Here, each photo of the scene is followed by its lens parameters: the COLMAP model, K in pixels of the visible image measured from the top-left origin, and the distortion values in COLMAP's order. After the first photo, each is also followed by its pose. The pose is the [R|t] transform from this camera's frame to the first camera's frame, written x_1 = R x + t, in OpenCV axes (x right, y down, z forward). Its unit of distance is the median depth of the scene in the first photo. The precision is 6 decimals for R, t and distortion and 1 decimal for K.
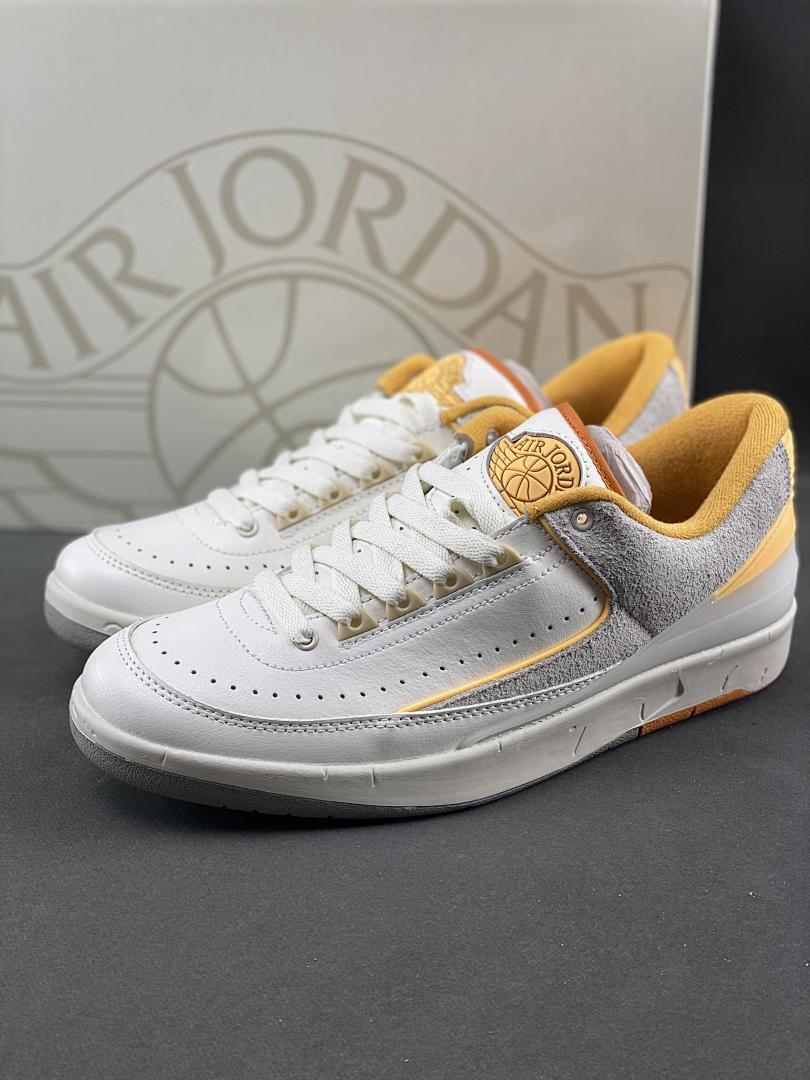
lens RADIAL K [[1625.9, 0, 405.4], [0, 1625.9, 539.3], [0, 0, 1]] dist [-0.030331, 0.000000]
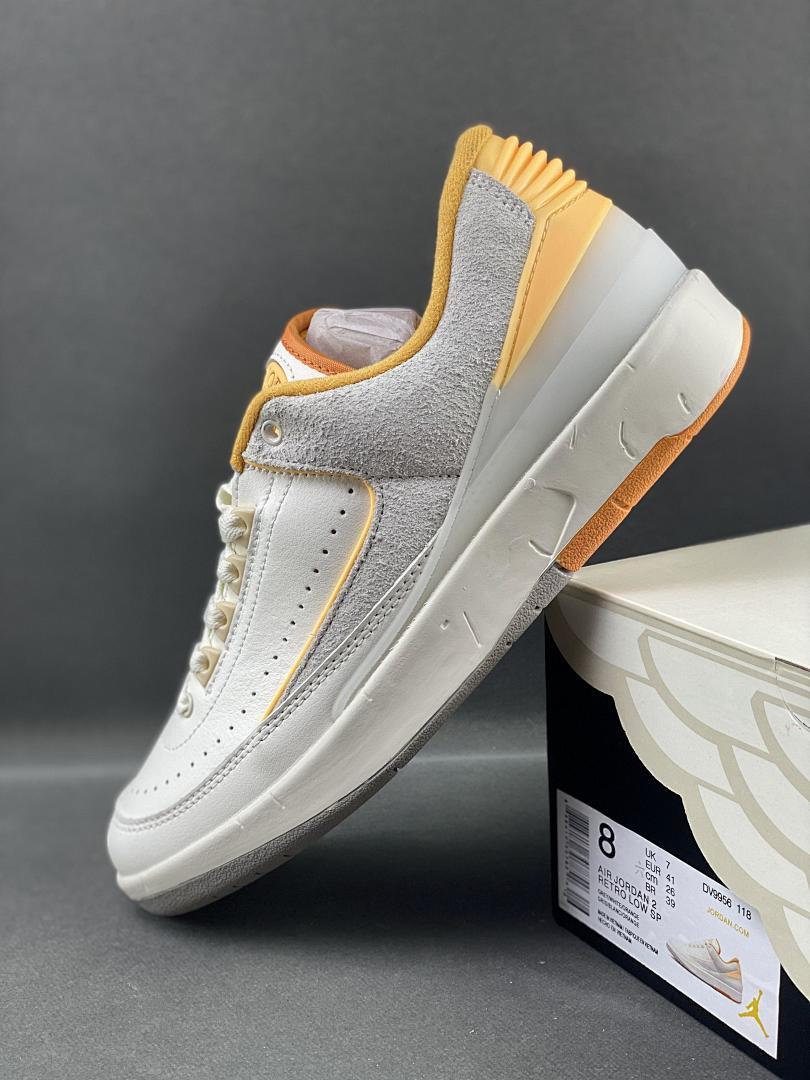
lens RADIAL K [[1625.9, 0, 405.3], [0, 1625.9, 540.8], [0, 0, 1]] dist [-0.030331, 0.000000]
pose [[0.562996, -0.559456, -0.608313, 0.640743], [0.526375, 0.810180, -0.257948, 0.294414], [0.637154, -0.174977, 0.750612, 0.380053]]
